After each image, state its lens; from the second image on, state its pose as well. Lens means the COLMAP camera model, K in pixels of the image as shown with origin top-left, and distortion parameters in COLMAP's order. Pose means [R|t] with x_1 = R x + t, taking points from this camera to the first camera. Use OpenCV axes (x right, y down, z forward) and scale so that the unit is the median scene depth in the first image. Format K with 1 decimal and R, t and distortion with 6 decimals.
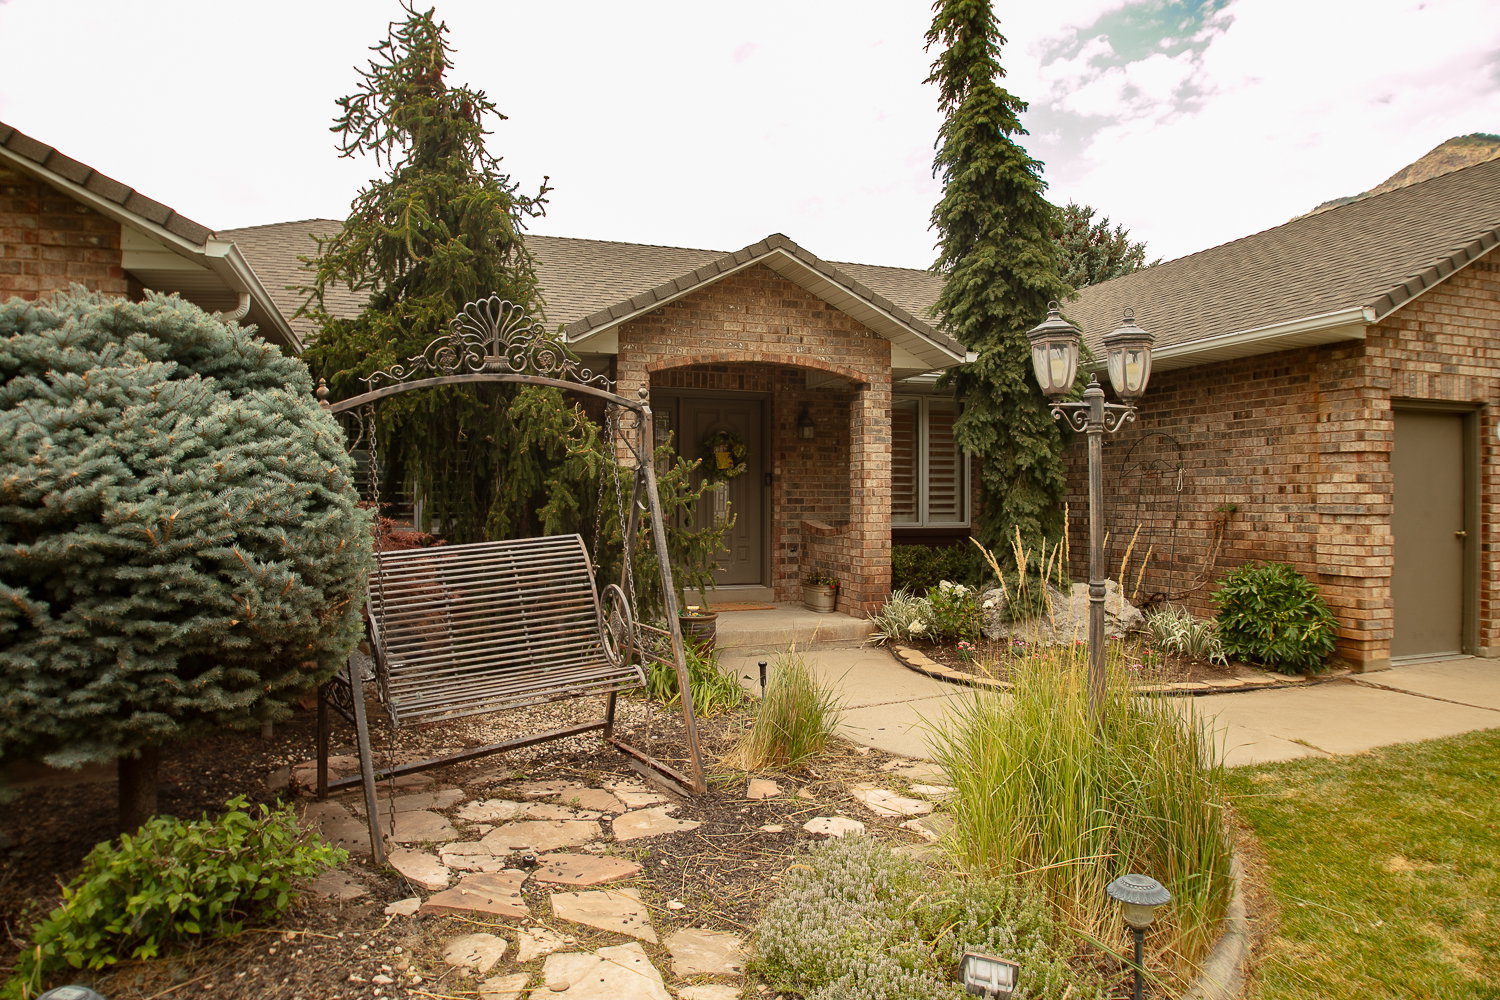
lens RADIAL K [[916.1, 0, 741.8], [0, 916.1, 498.2], [0, 0, 1]] dist [-0.043075, -0.000221]
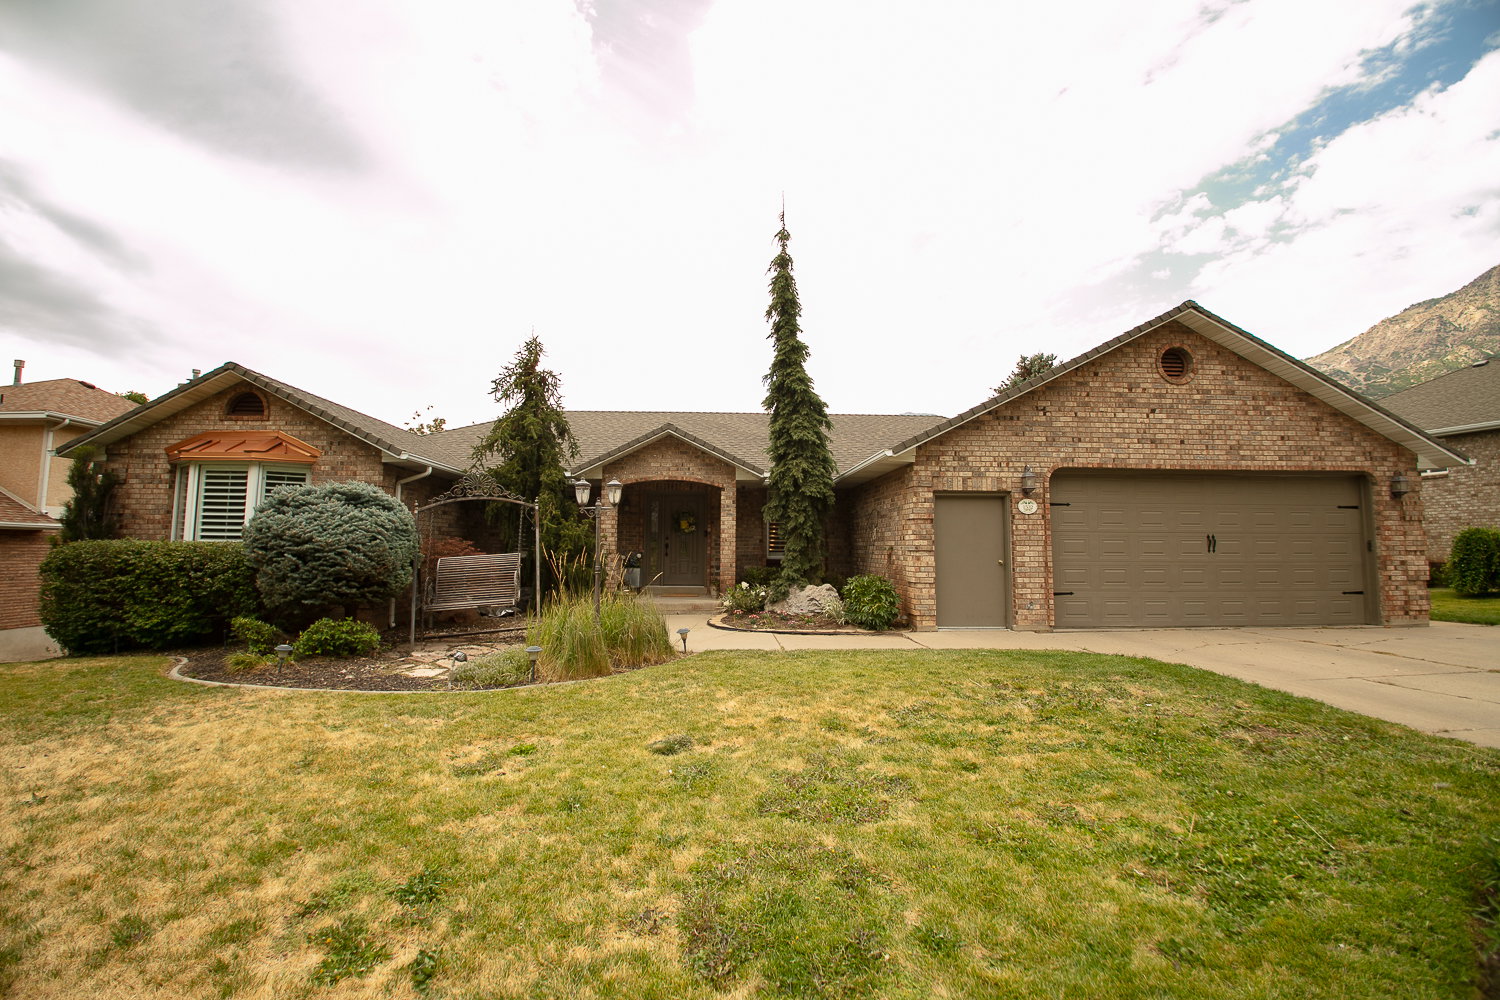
lens RADIAL K [[641.3, 0, 758.2], [0, 641.3, 495.4], [0, 0, 1]] dist [-0.019029, -0.002339]
pose [[0.958357, -0.019334, -0.284917, 0.730485], [-0.005038, 0.996406, -0.084560, 0.017178], [0.285527, 0.082474, 0.954815, -0.431221]]
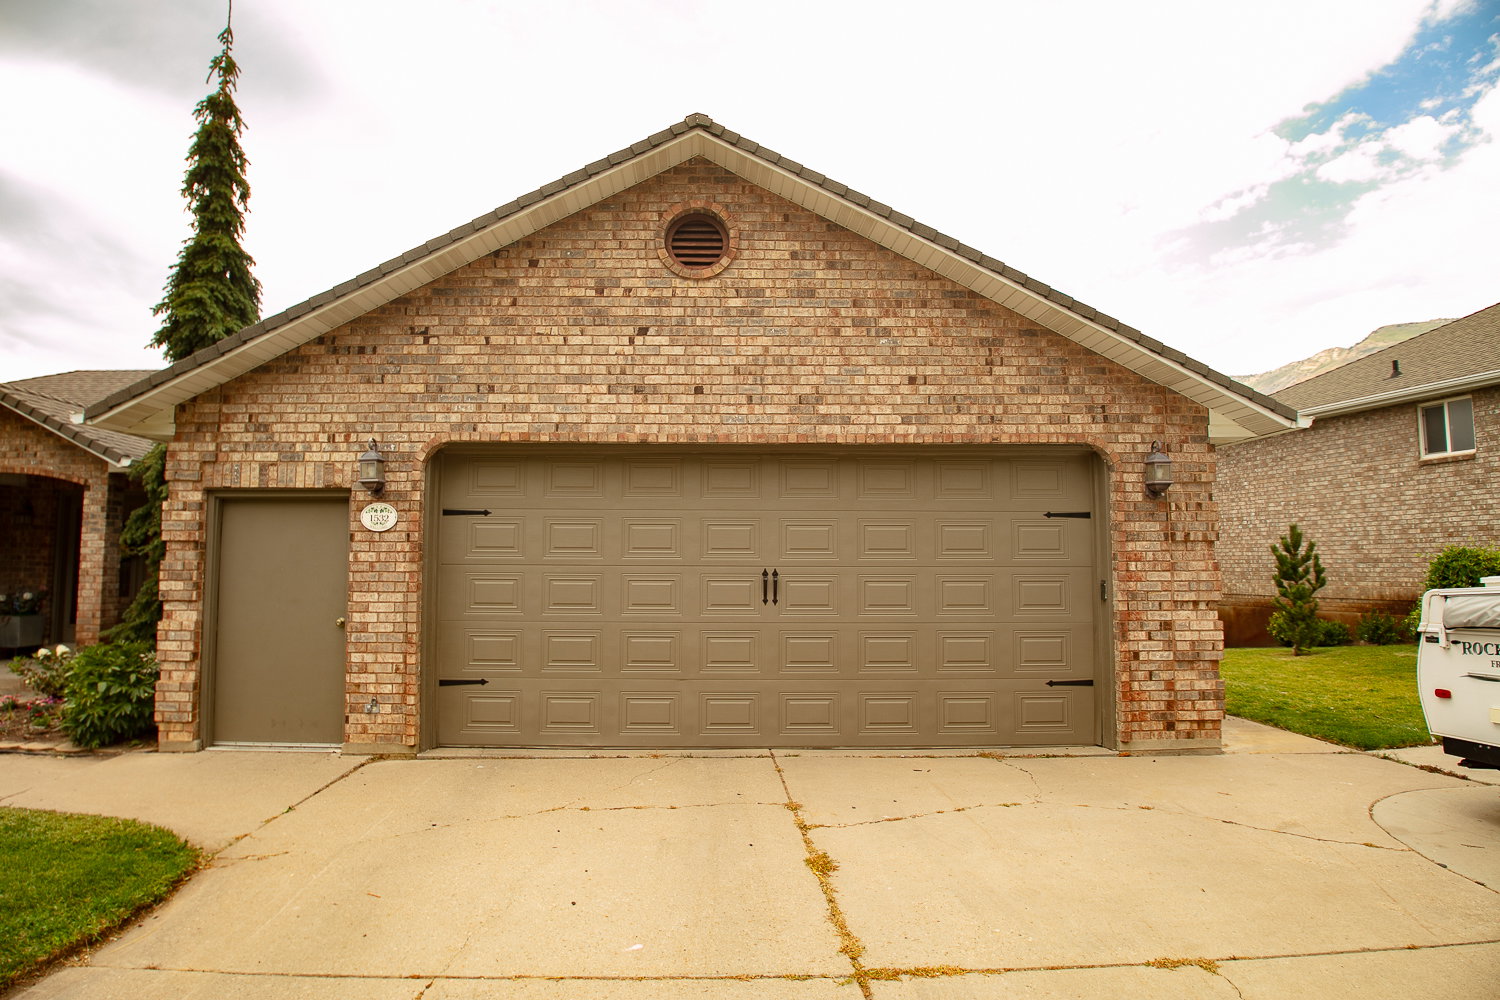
lens RADIAL K [[799.4, 0, 744.2], [0, 799.4, 498.0], [0, 0, 1]] dist [-0.028651, 0.000560]
pose [[0.942038, -0.023846, -0.334658, 1.573652], [-0.003323, 0.996759, -0.080376, -0.028212], [0.335490, 0.076829, 0.938906, 0.334094]]
